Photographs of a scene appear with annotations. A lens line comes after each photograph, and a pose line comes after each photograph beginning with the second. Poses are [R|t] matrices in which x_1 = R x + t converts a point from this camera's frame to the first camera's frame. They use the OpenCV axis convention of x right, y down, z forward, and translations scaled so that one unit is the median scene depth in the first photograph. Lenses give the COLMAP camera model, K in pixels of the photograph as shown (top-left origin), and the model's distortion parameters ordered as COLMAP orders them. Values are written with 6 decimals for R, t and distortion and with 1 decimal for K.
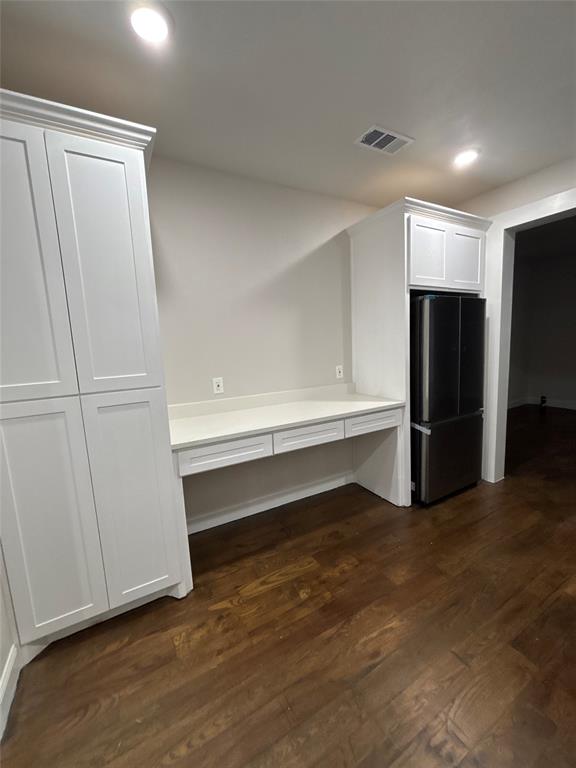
lens RADIAL K [[308.6, 0, 288.0], [0, 308.6, 384.0], [0, 0, 1]] dist [-0.002996, 0.000231]
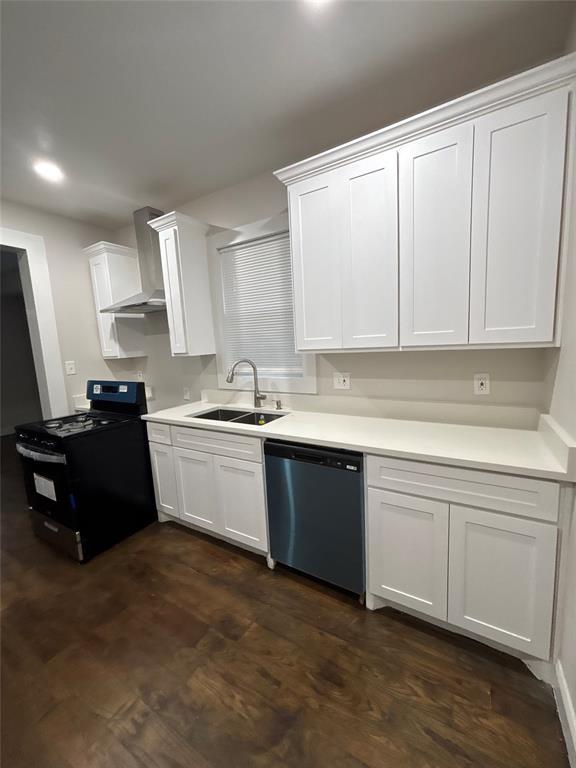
lens RADIAL K [[308.6, 0, 288.0], [0, 308.6, 384.0], [0, 0, 1]] dist [-0.002996, 0.000231]
pose [[-0.487153, -0.046756, 0.872064, -0.392190], [0.181204, 0.971423, 0.153307, -0.037301], [-0.854311, 0.232706, -0.464760, 0.455544]]
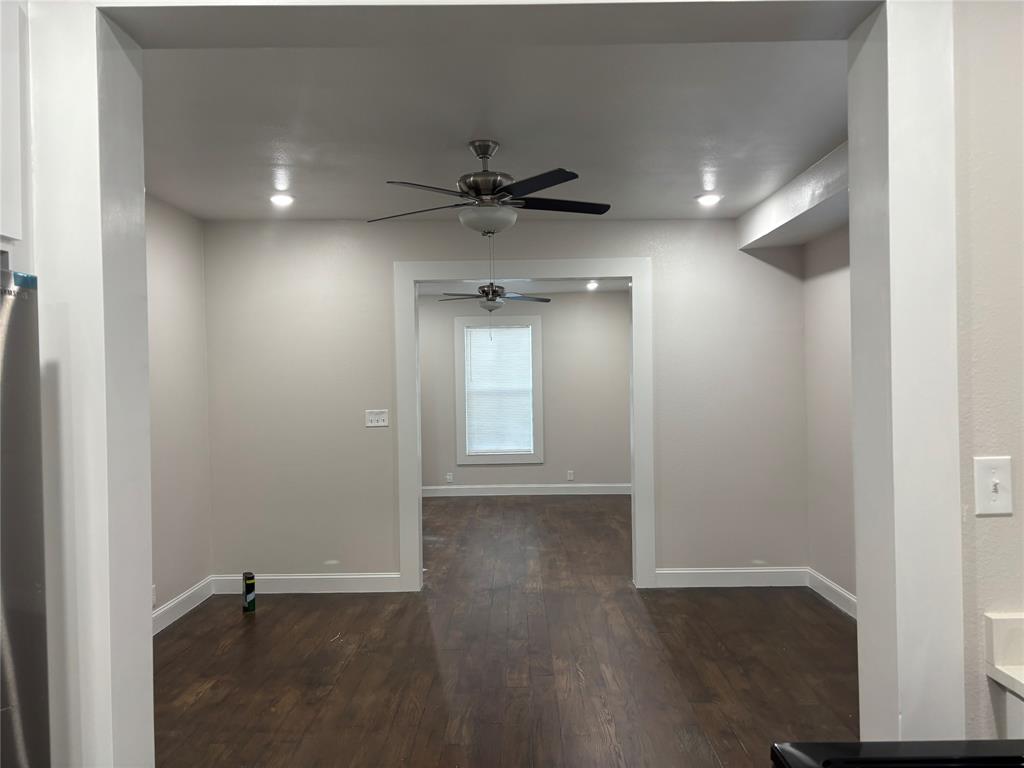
lens RADIAL K [[768.7, 0, 515.3], [0, 768.7, 388.0], [0, 0, 1]] dist [-0.000664, 0.002657]
pose [[0.500356, 0.032563, 0.865207, 0.523381], [0.106450, 0.989398, -0.098797, -0.165052], [-0.859251, 0.141535, 0.491584, 0.684999]]
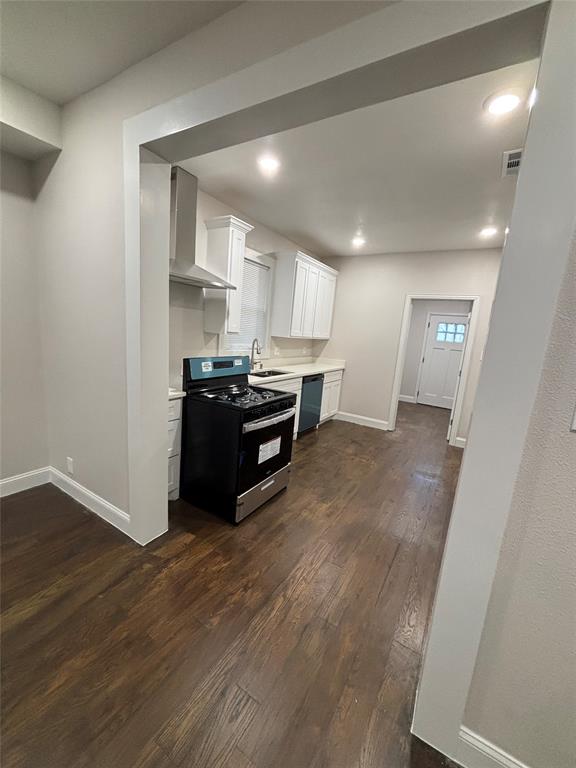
lens RADIAL K [[310.0, 0, 288.0], [0, 310.0, 384.0], [0, 0, 1]] dist [0.001778, 0.000381]
pose [[-0.874689, 0.056027, -0.481435, 1.696722], [-0.105578, 0.947420, 0.302074, -0.334983], [0.473045, 0.315050, -0.822783, 1.888425]]
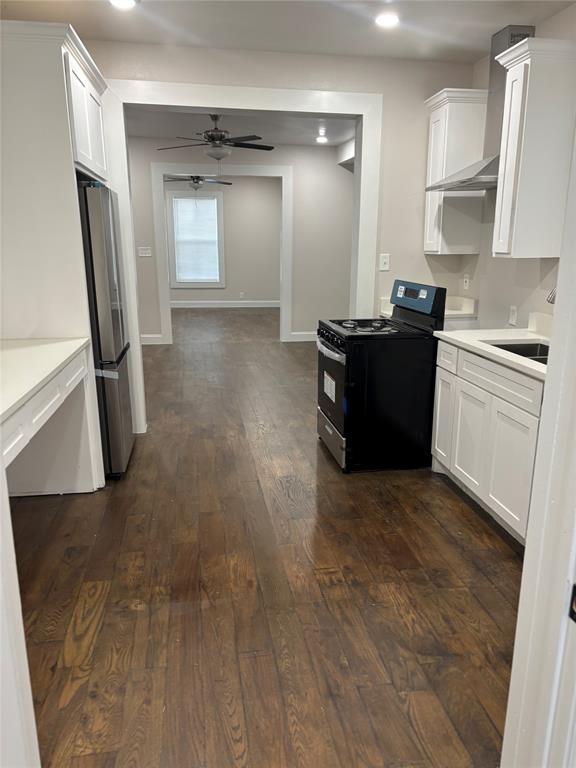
lens RADIAL K [[576.5, 0, 290.5], [0, 576.5, 396.3], [0, 0, 1]] dist [-0.000664, 0.002657]
pose [[0.342184, -0.200270, 0.918042, -0.927001], [0.103451, 0.979113, 0.175033, 0.009673], [-0.933921, 0.035078, 0.355755, 0.176013]]
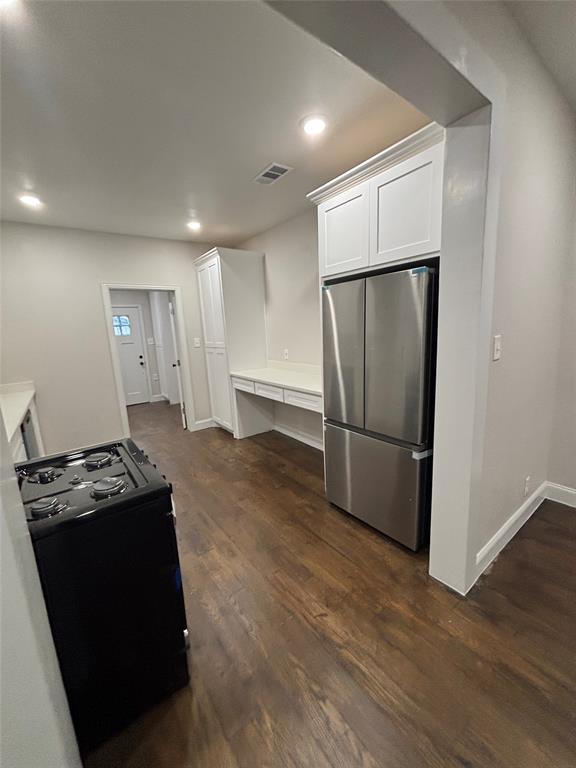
lens RADIAL K [[308.6, 0, 288.0], [0, 308.6, 384.0], [0, 0, 1]] dist [-0.002996, 0.000231]
pose [[0.128276, 0.216020, -0.967926, 1.887545], [-0.085208, 0.974781, 0.206257, -0.239665], [0.988071, 0.056017, 0.143447, 1.017619]]
